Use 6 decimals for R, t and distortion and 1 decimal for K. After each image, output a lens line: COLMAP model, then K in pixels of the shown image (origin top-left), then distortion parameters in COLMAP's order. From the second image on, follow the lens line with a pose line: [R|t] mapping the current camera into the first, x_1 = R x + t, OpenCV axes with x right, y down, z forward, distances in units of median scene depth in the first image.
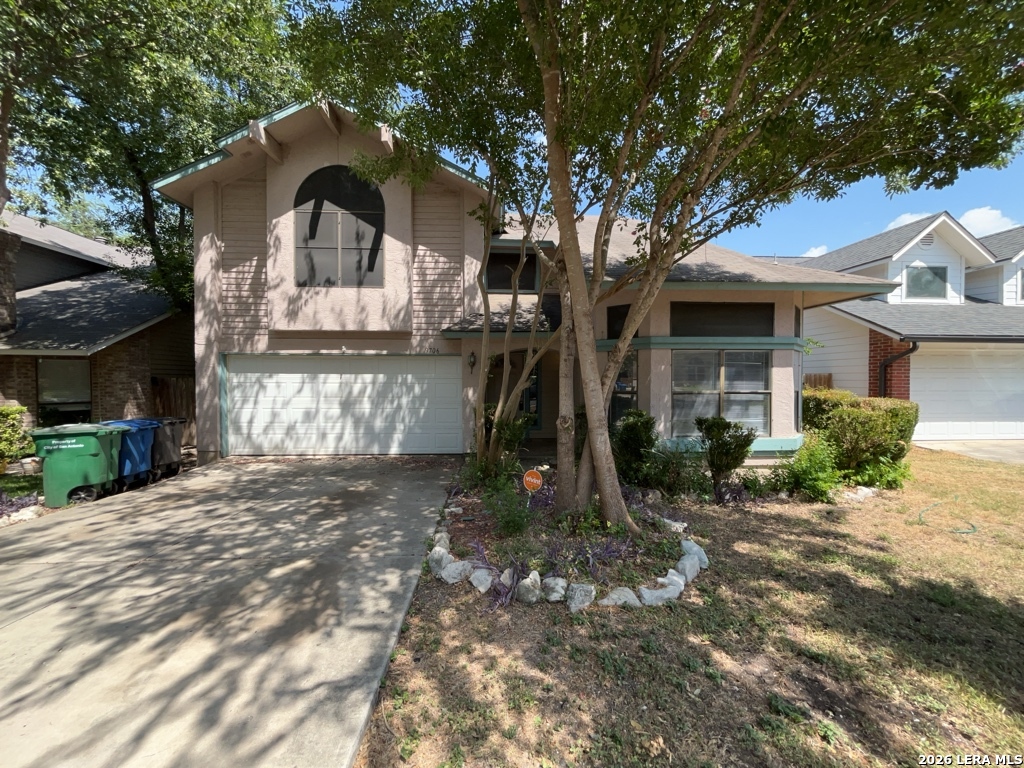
lens RADIAL K [[414.1, 0, 515.7], [0, 414.1, 384.0], [0, 0, 1]] dist [-0.002039, -0.000458]
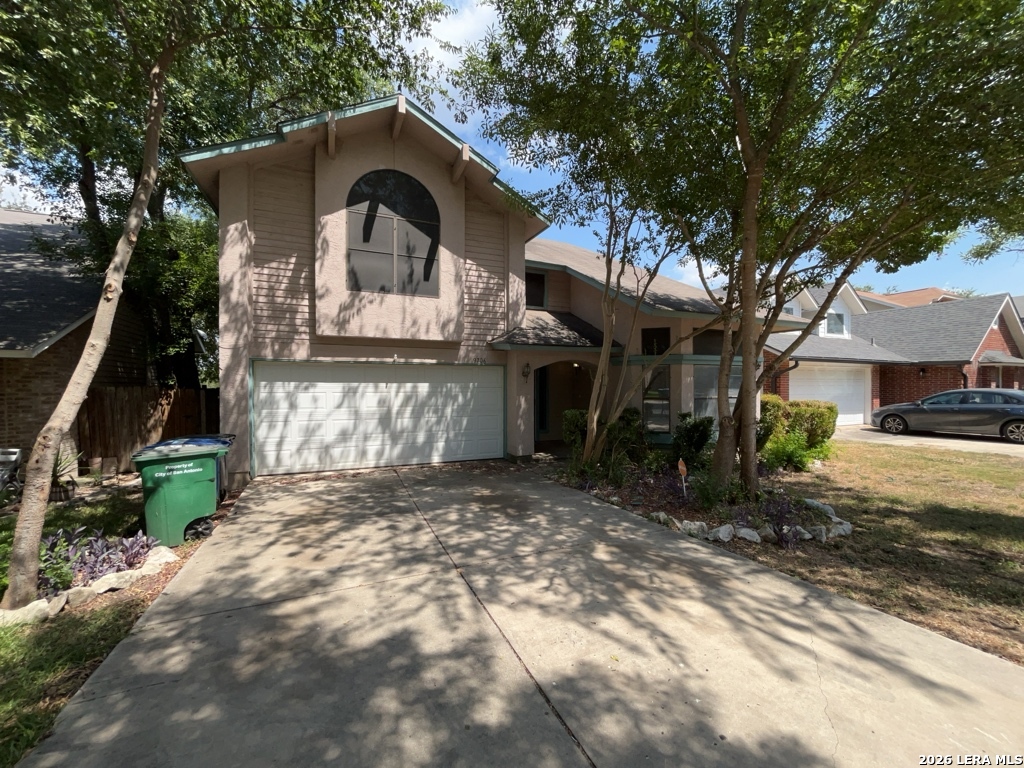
lens RADIAL K [[412.8, 0, 512.0], [0, 412.8, 384.0], [0, 0, 1]] dist [-0.005032, -0.000492]
pose [[0.935189, 0.000442, 0.354149, -0.613539], [0.006018, 0.999835, -0.017139, -0.005340], [-0.354099, 0.018160, 0.935032, -0.002386]]
